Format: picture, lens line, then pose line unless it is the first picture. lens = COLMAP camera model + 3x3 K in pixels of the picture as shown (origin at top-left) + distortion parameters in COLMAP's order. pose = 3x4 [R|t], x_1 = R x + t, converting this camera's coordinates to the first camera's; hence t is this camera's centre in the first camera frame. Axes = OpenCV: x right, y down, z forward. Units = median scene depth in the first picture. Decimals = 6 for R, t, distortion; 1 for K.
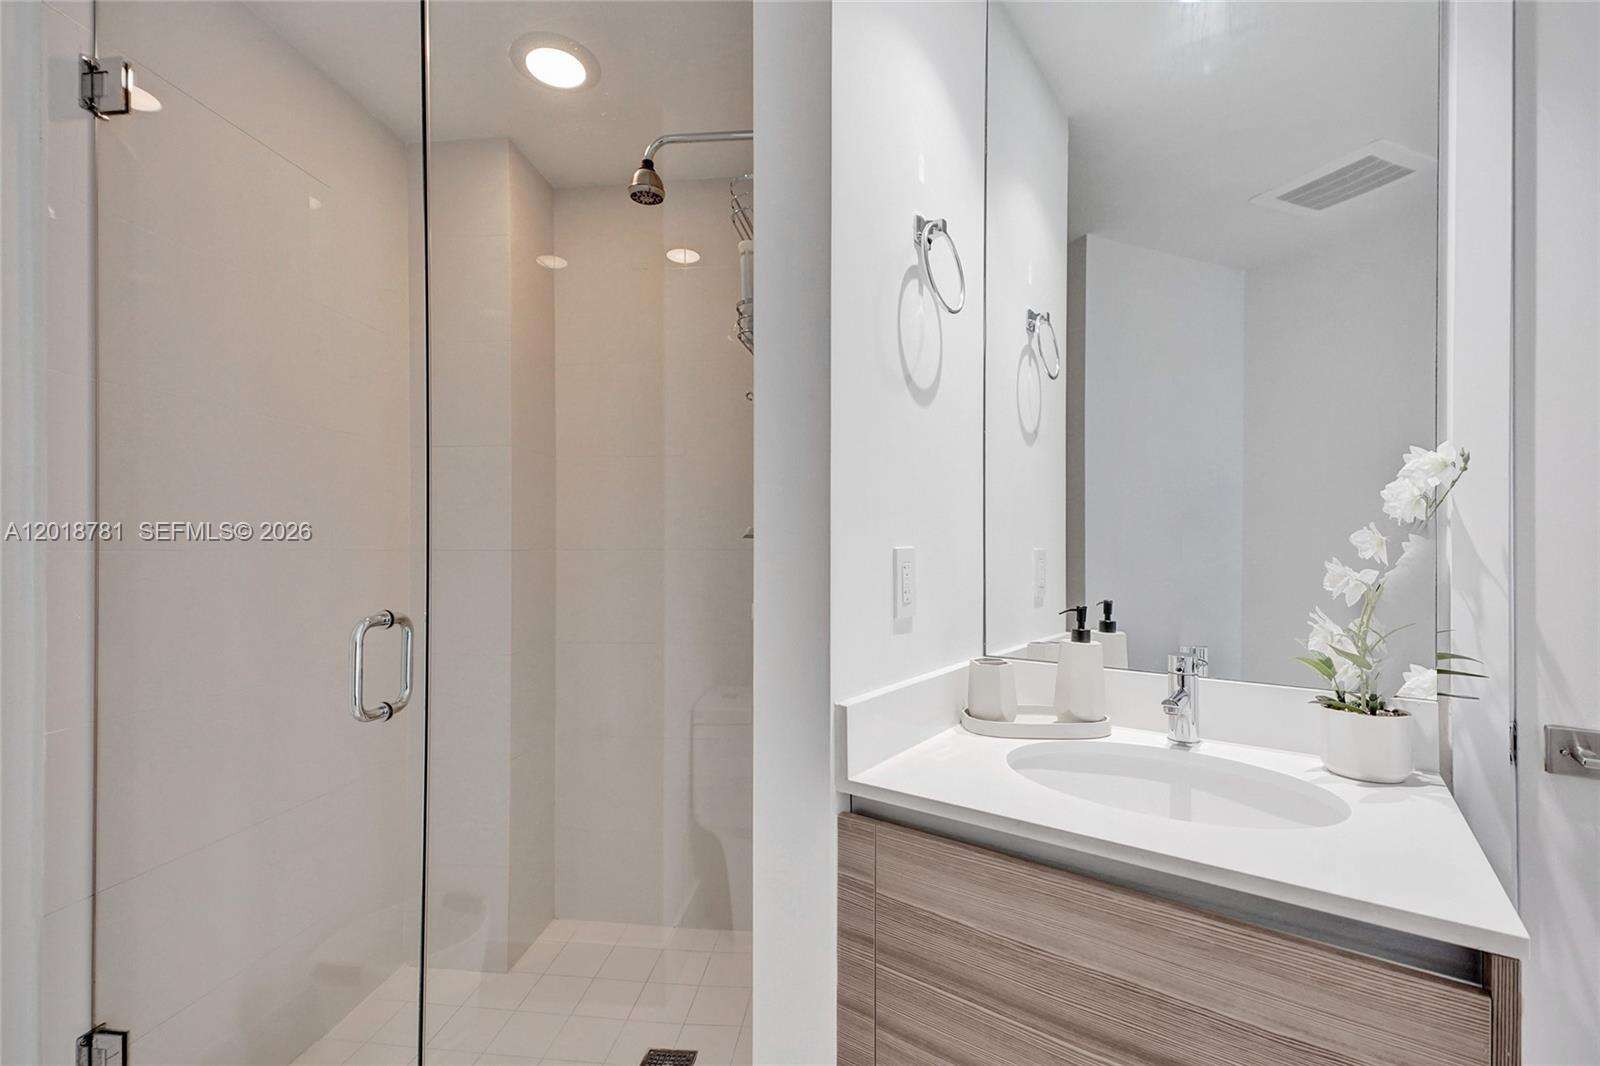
lens RADIAL K [[712.7, 0, 800.7], [0, 712.7, 546.8], [0, 0, 1]] dist [-0.000158, 0.000484]
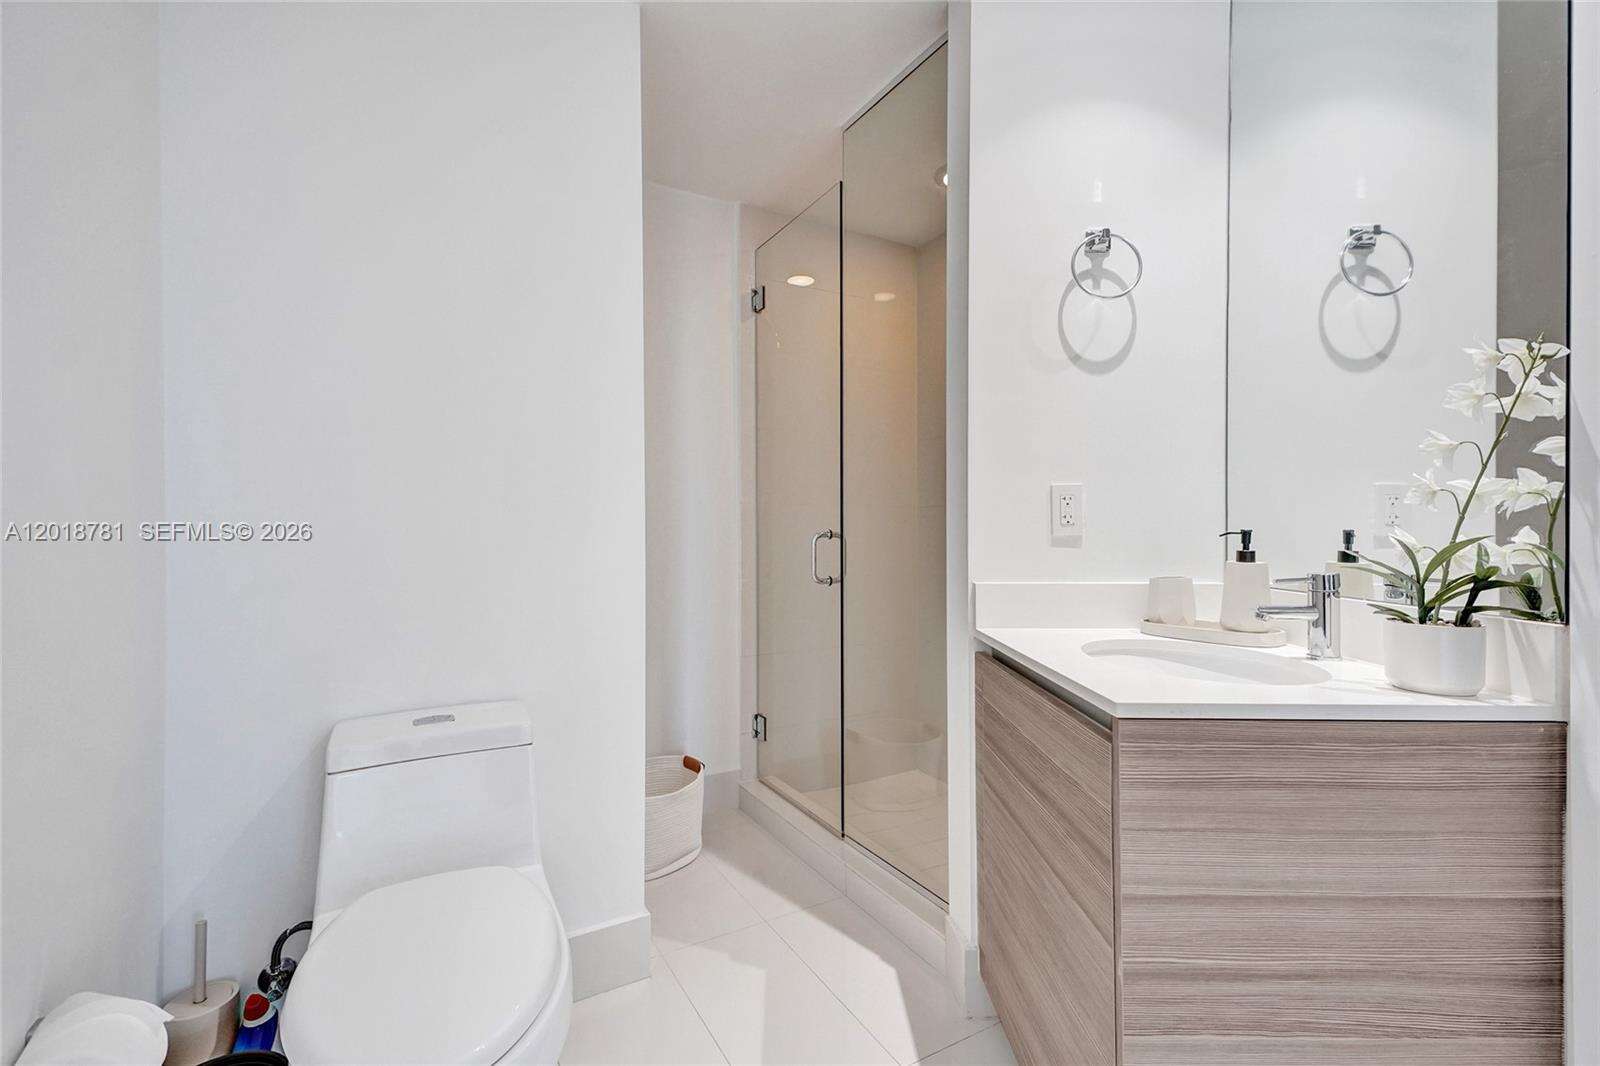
lens RADIAL K [[712.7, 0, 800.7], [0, 712.7, 546.8], [0, 0, 1]] dist [-0.000158, 0.000484]
pose [[0.577964, 0.015459, -0.815916, 0.972536], [0.007978, 0.999666, 0.024592, 0.084089], [0.816023, -0.020722, 0.577648, -0.209580]]
